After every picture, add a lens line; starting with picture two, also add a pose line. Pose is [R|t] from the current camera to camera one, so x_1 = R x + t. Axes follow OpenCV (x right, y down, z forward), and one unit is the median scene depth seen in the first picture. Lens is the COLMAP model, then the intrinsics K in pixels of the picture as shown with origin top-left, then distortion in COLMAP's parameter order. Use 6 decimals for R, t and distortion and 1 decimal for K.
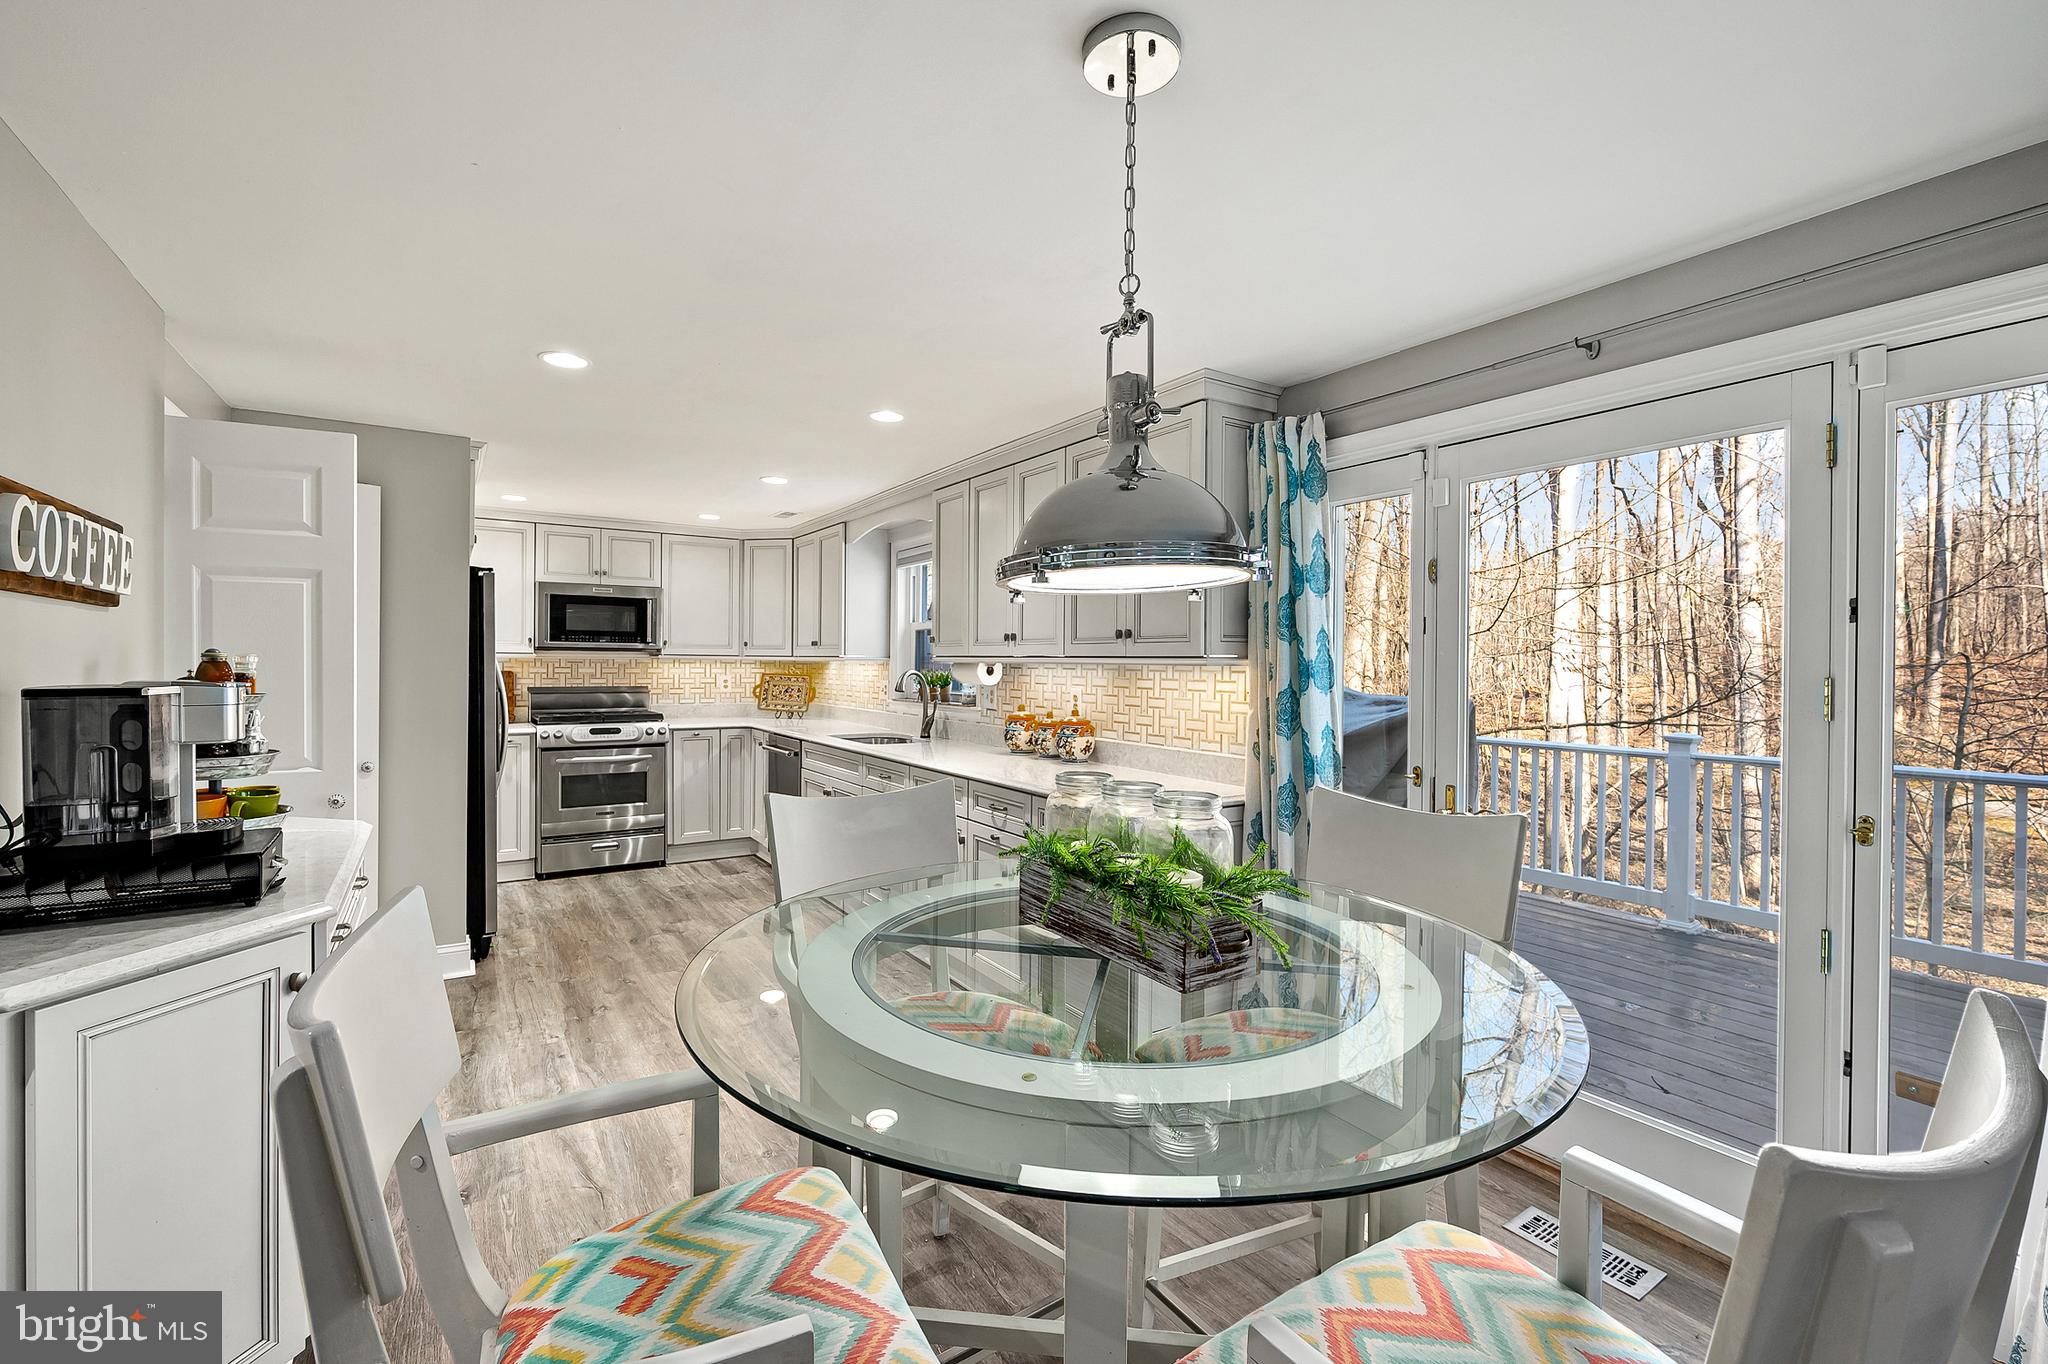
lens RADIAL K [[892.5, 0, 1023.5], [0, 892.5, 675.8], [0, 0, 1]] dist [-0.000653, 0.000056]
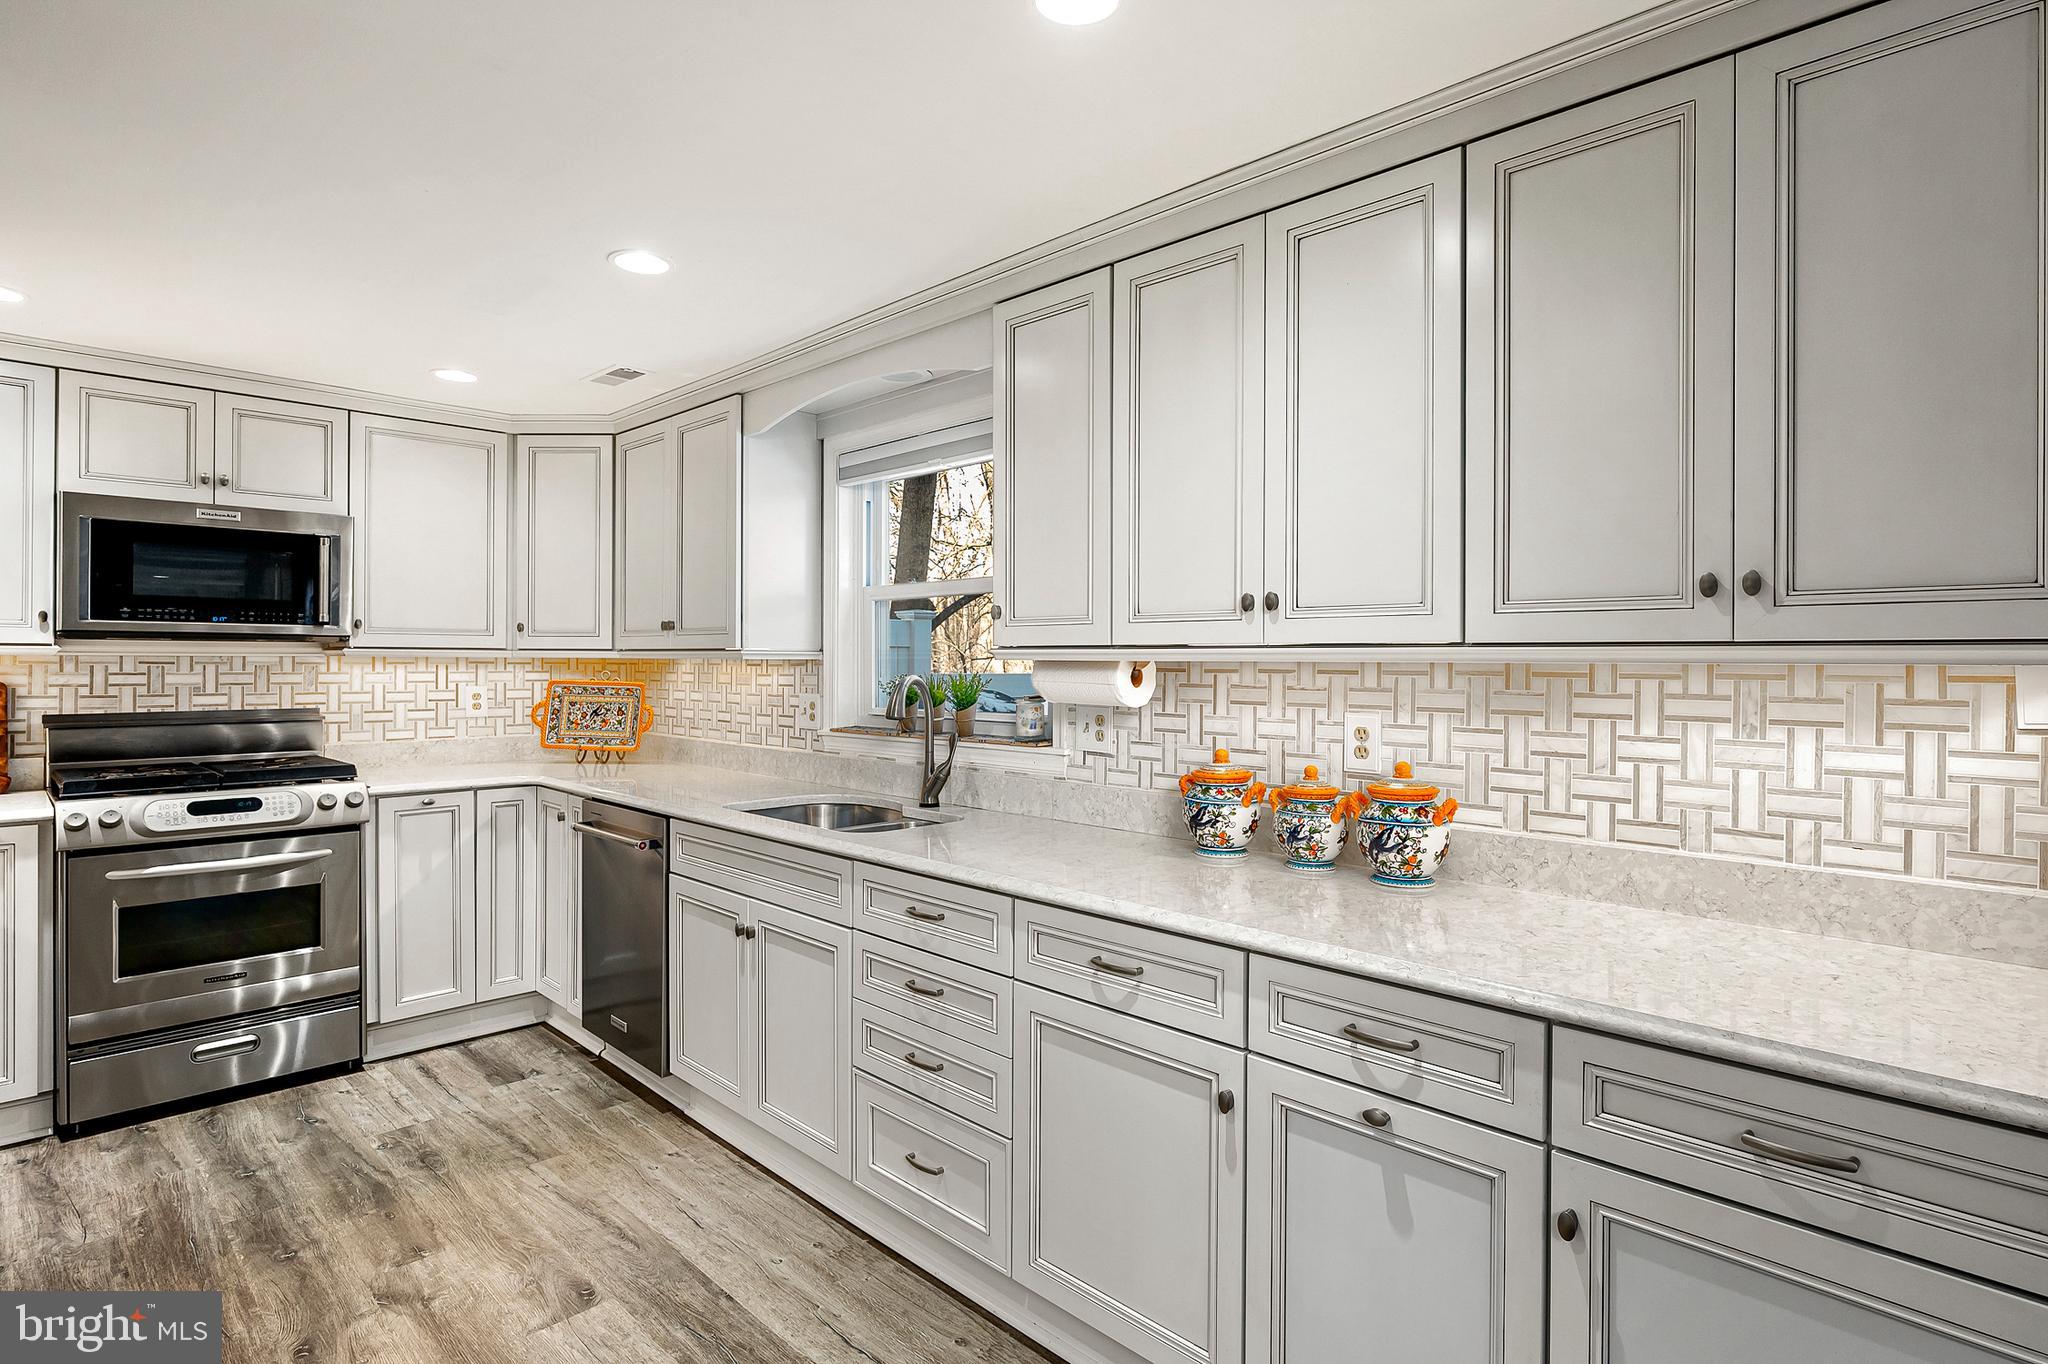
lens RADIAL K [[1060.2, 0, 1023.9], [0, 1060.2, 667.1], [0, 0, 1]] dist [-0.001290, -0.002343]
pose [[0.978903, -0.005535, 0.204250, -0.162970], [0.007214, 0.999946, -0.007481, -0.005481], [-0.204198, 0.008797, 0.978890, 0.352097]]
